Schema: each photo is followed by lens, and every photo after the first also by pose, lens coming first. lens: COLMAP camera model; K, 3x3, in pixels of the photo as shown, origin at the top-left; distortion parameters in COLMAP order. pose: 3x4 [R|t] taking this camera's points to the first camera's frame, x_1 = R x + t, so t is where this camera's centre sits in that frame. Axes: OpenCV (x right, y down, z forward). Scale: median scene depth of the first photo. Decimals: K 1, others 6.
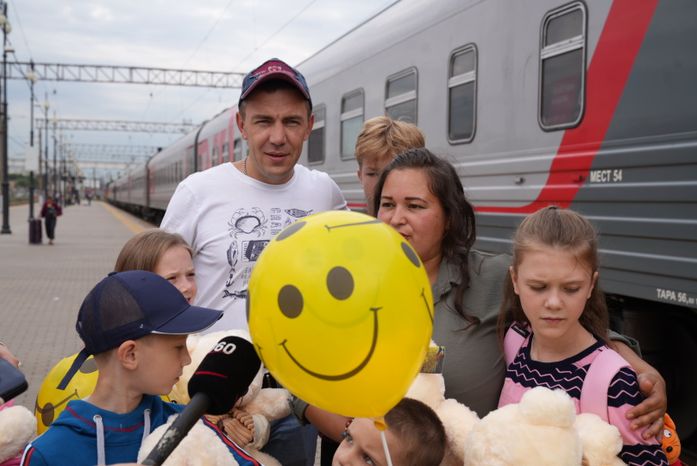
lens RADIAL K [[845.3, 0, 327.3], [0, 845.3, 237.7], [0, 0, 1]] dist [0.074499, 0.000000]
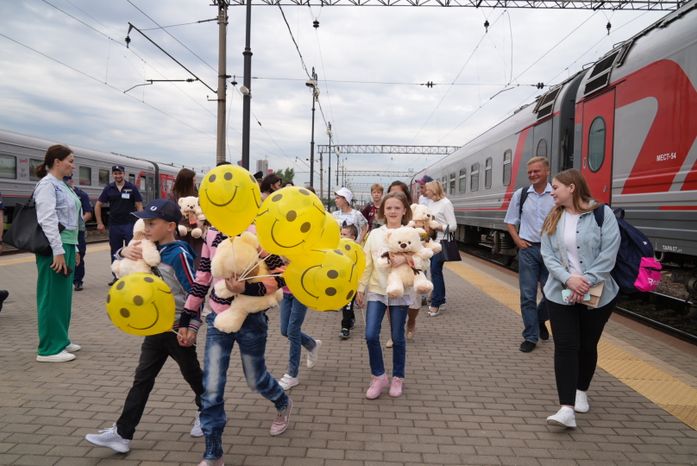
lens RADIAL K [[471.6, 0, 343.5], [0, 471.6, 228.4], [0, 0, 1]] dist [-0.005424, -0.001728]
pose [[0.953598, 0.025890, -0.299967, 0.071640], [-0.029385, 0.999543, -0.007146, 0.020190], [0.299645, 0.015629, 0.953923, -0.294839]]
